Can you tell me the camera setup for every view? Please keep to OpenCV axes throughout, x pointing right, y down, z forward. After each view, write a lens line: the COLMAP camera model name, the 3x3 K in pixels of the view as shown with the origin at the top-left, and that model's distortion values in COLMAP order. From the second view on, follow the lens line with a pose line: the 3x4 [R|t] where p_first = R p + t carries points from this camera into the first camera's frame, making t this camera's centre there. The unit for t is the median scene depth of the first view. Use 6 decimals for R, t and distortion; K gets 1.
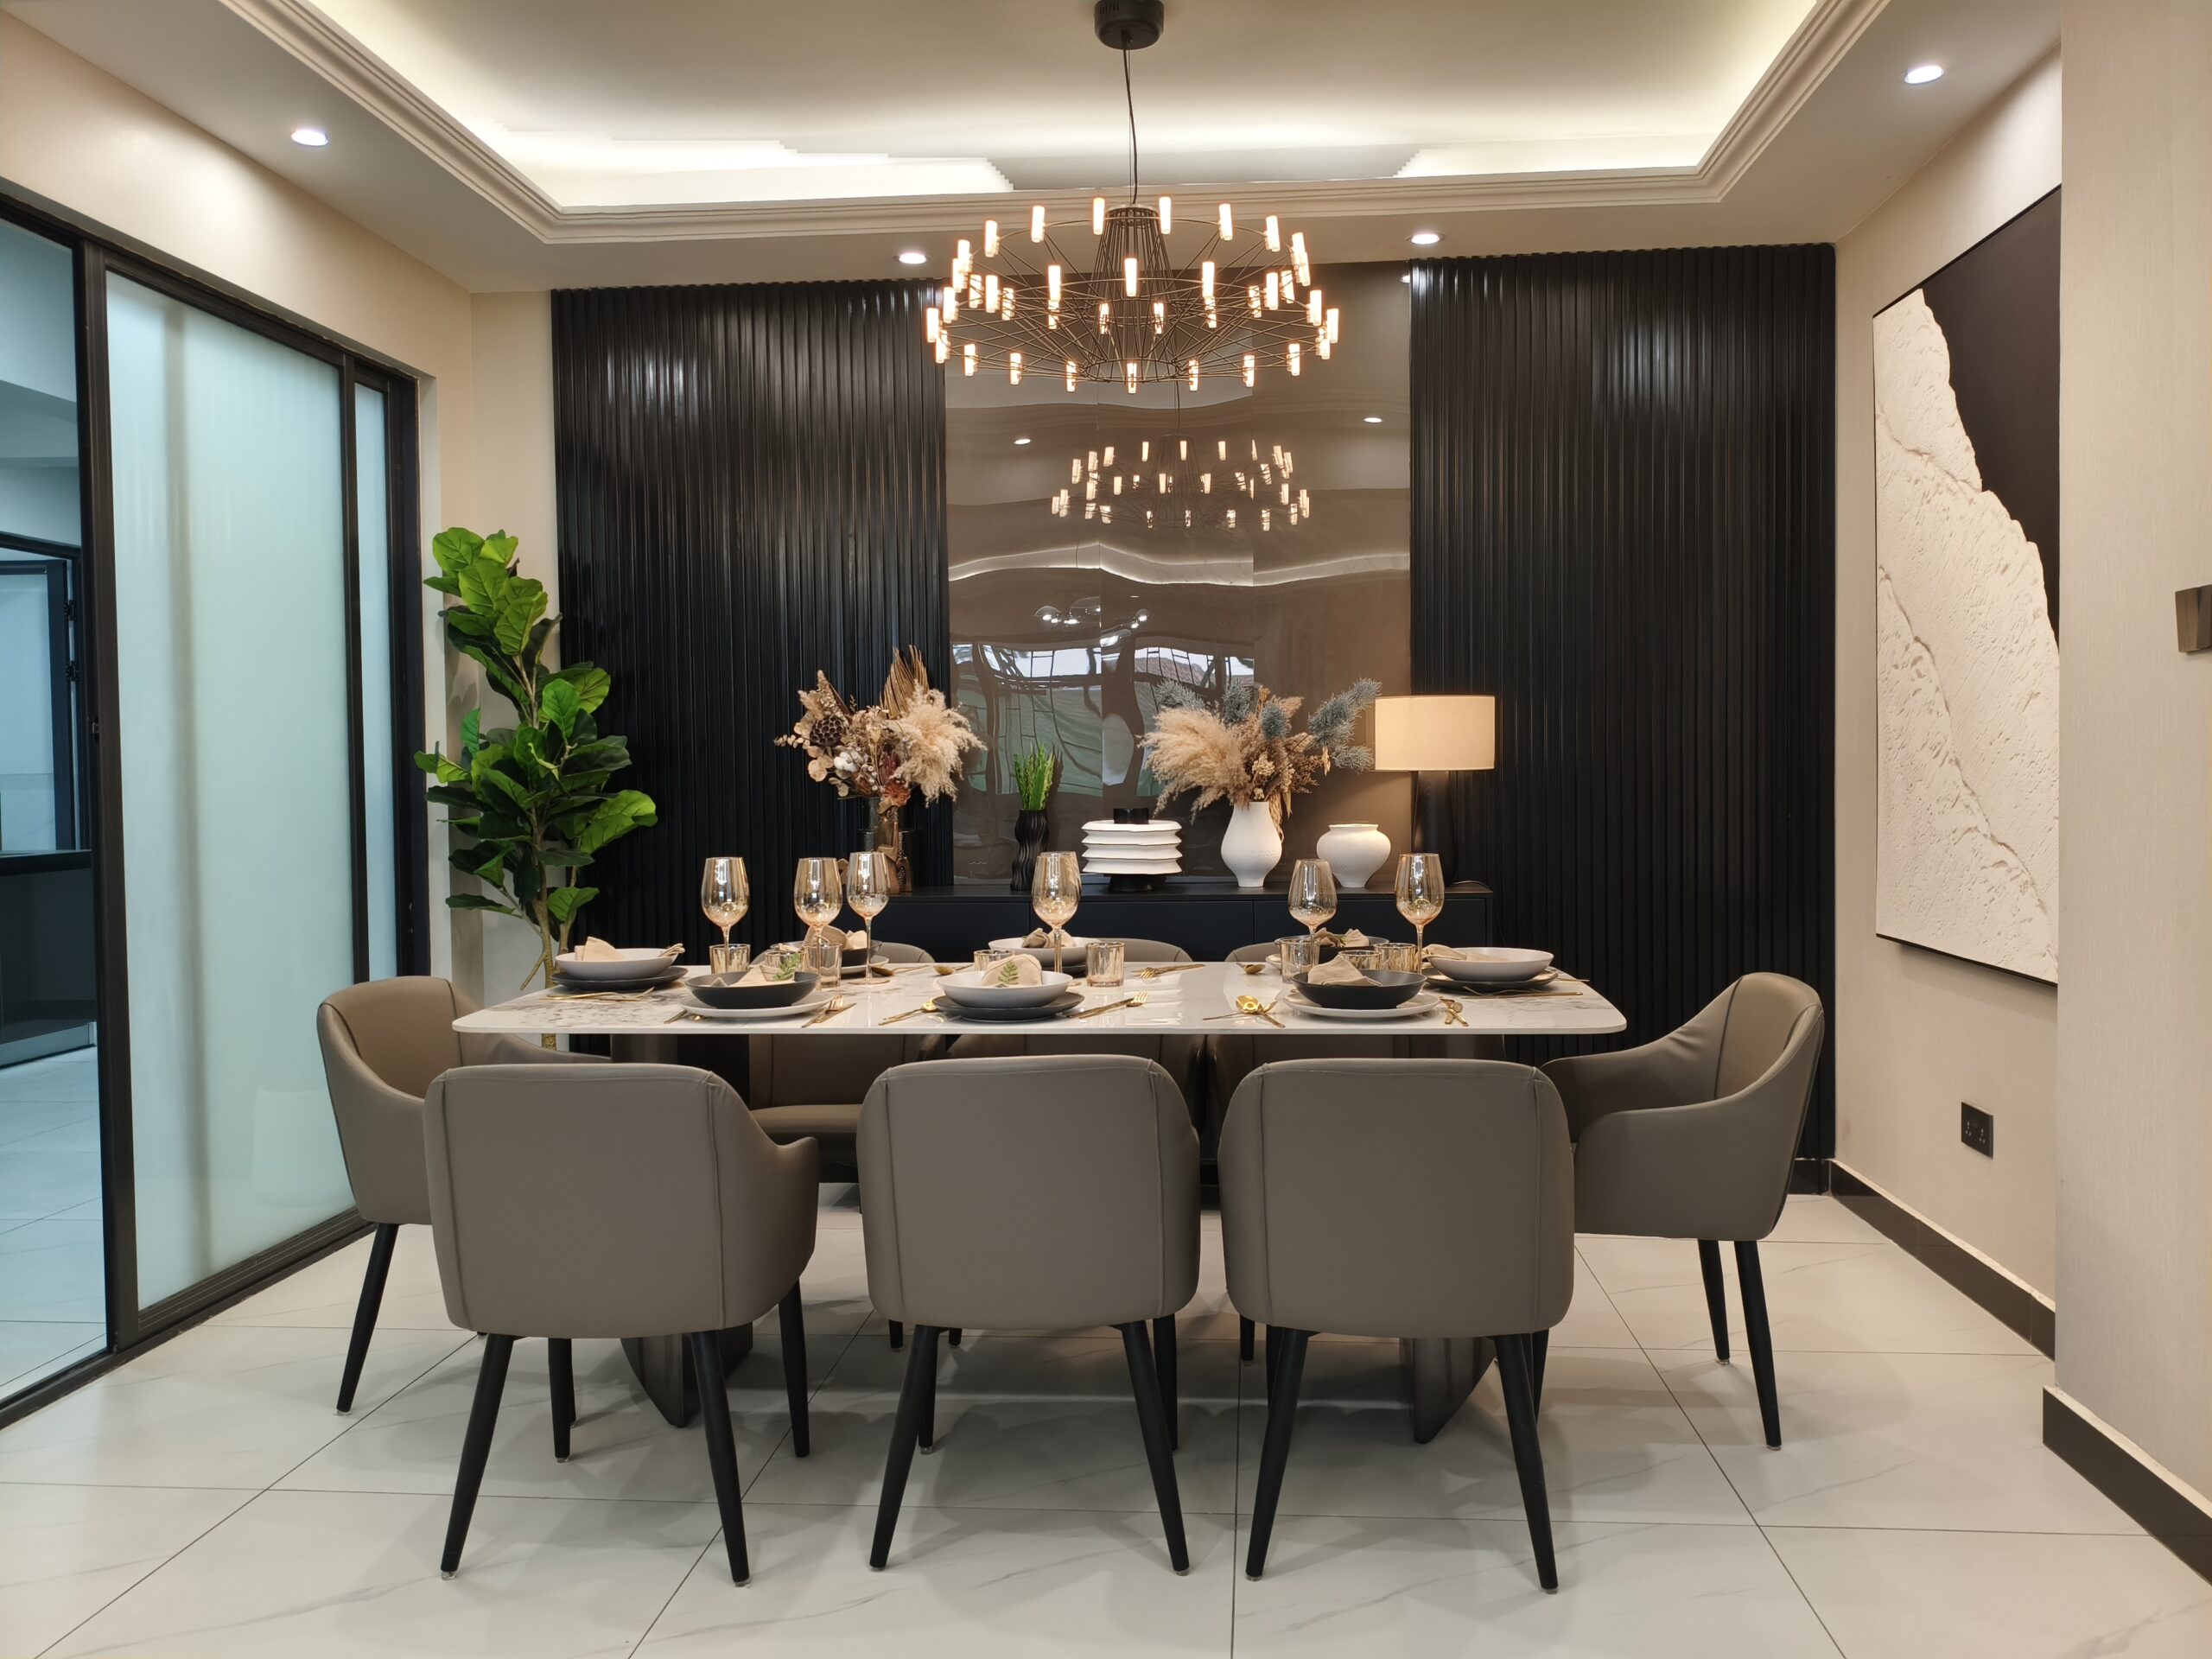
lens RADIAL K [[1723.1, 0, 1118.4], [0, 1723.1, 829.5], [0, 0, 1]] dist [0.058756, -0.106308]
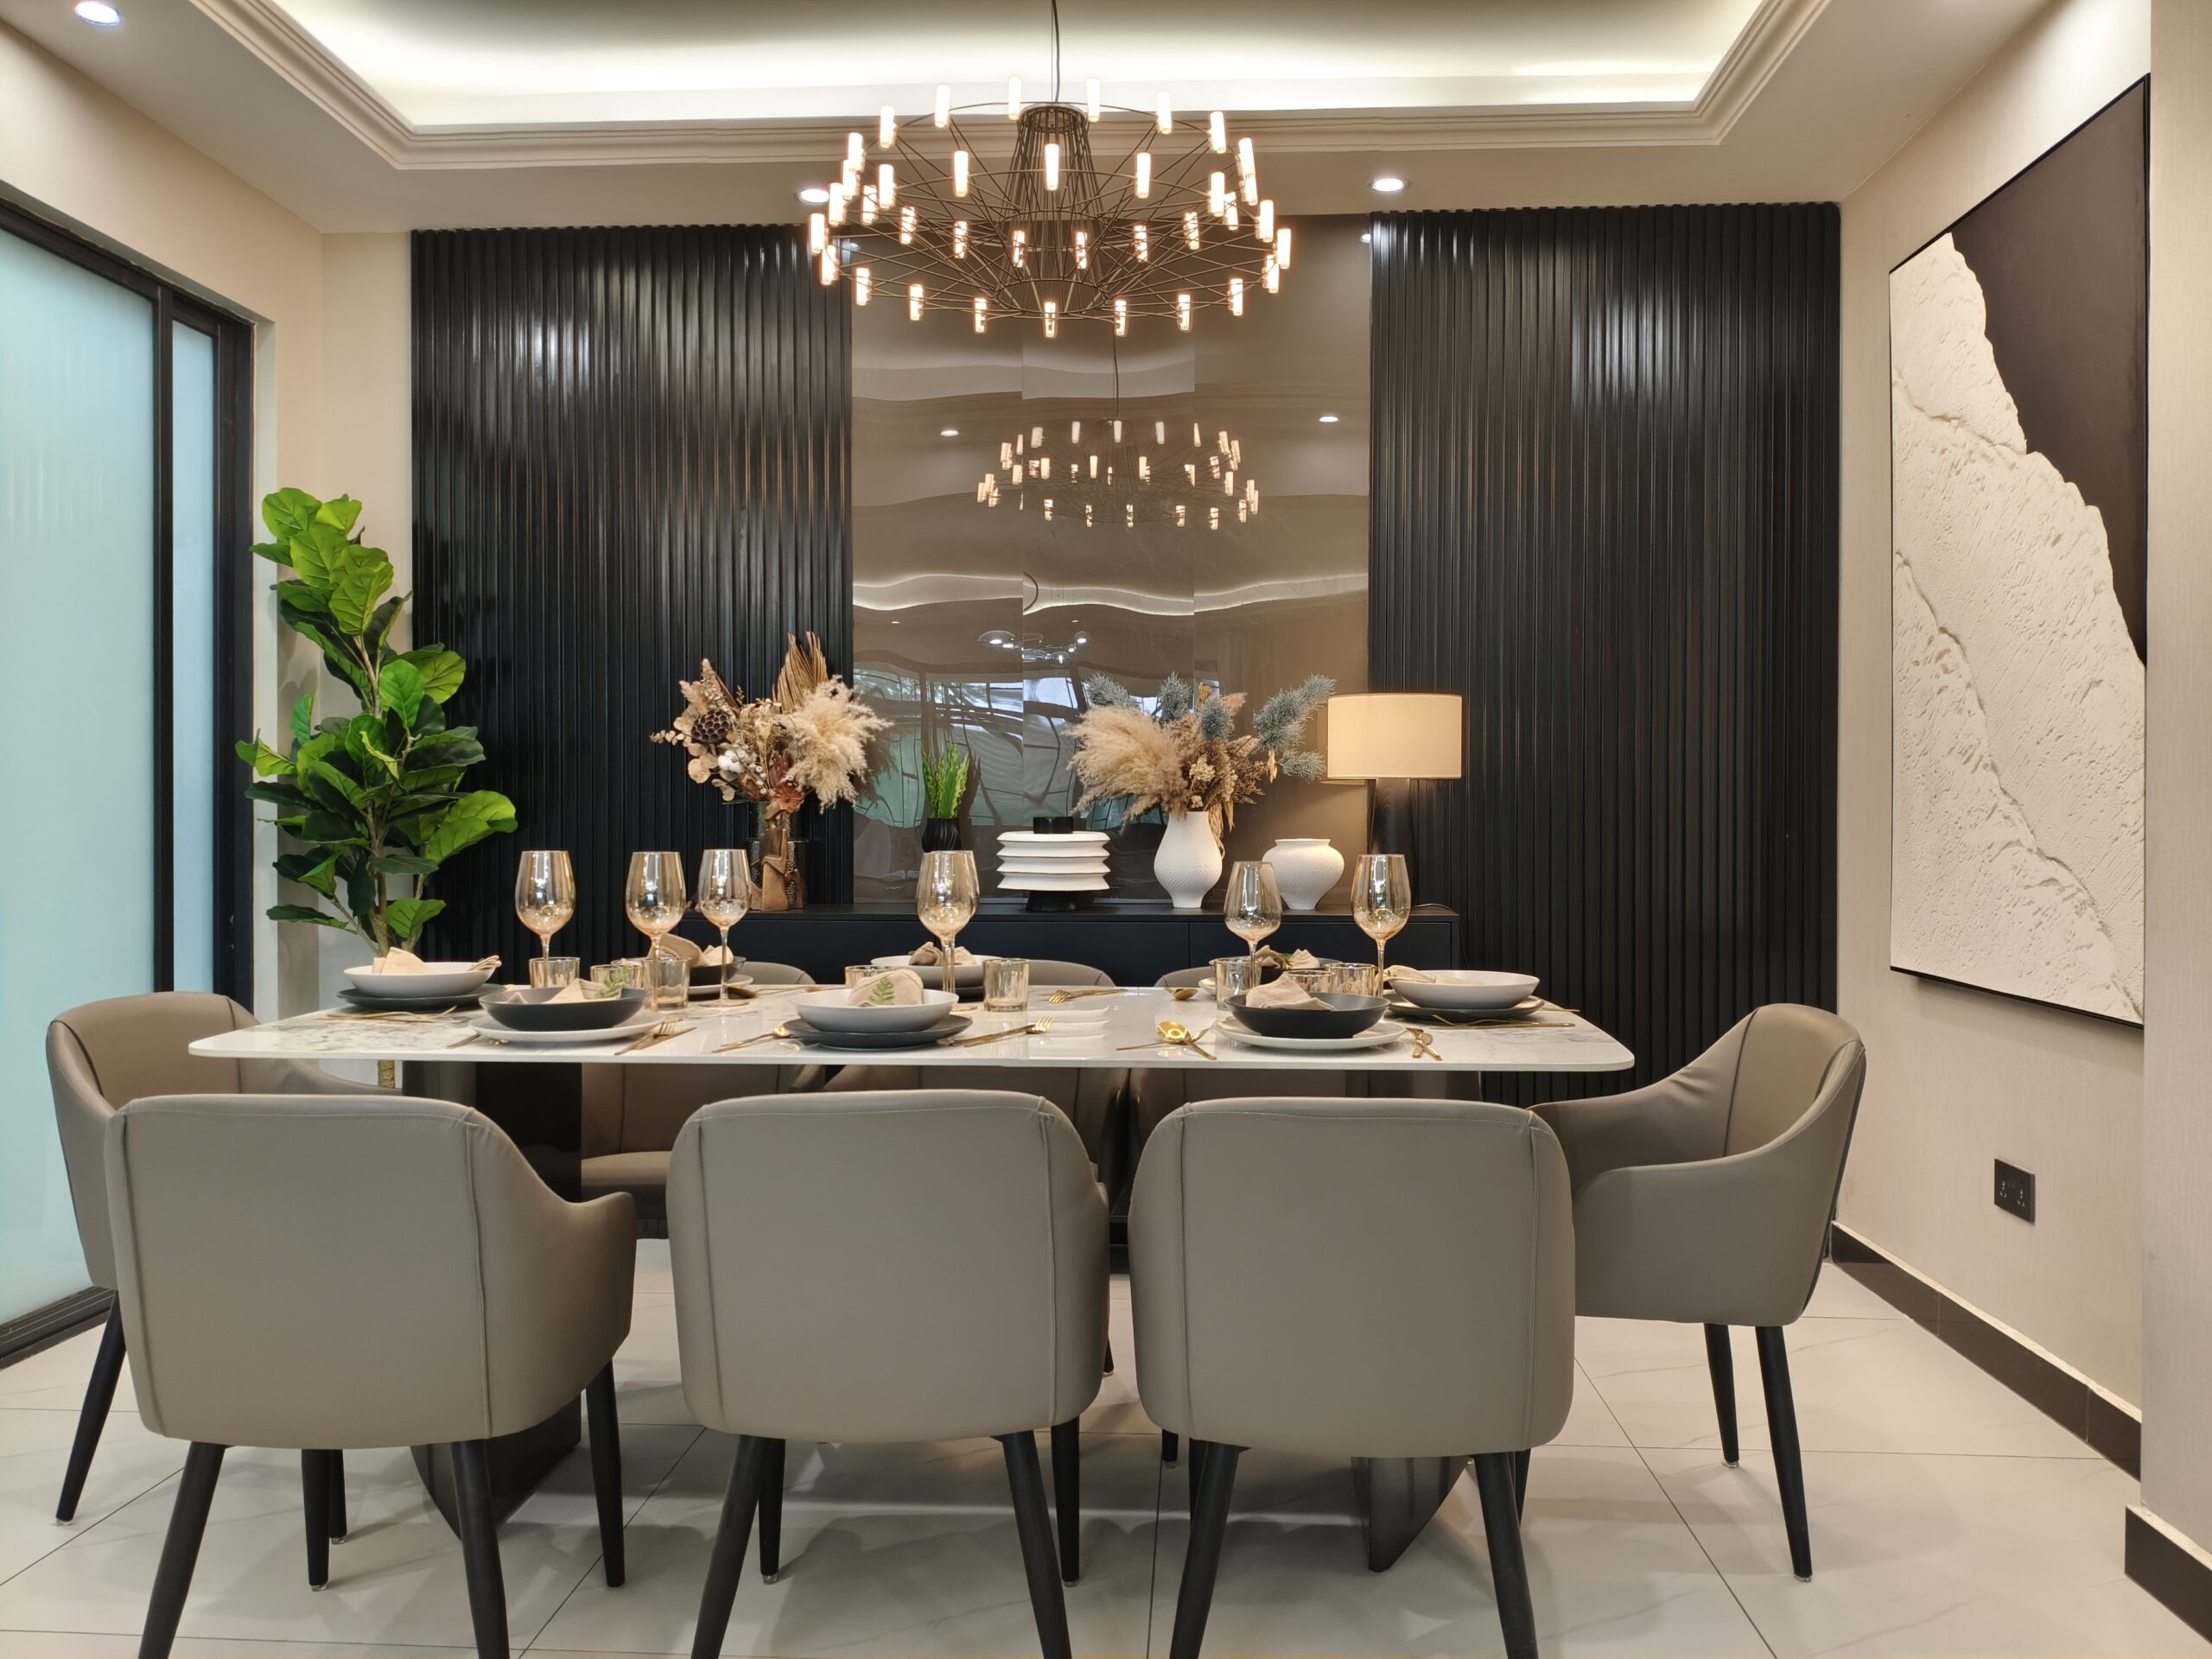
lens RADIAL K [[1723.1, 0, 1102.9], [0, 1723.1, 835.9], [0, 0, 1]] dist [0.058756, -0.106308]
pose [[0.999733, 0.012675, 0.019311, 0.019955], [-0.012235, 0.999666, -0.022749, 0.021201], [-0.019593, 0.022506, 0.999555, 0.140086]]
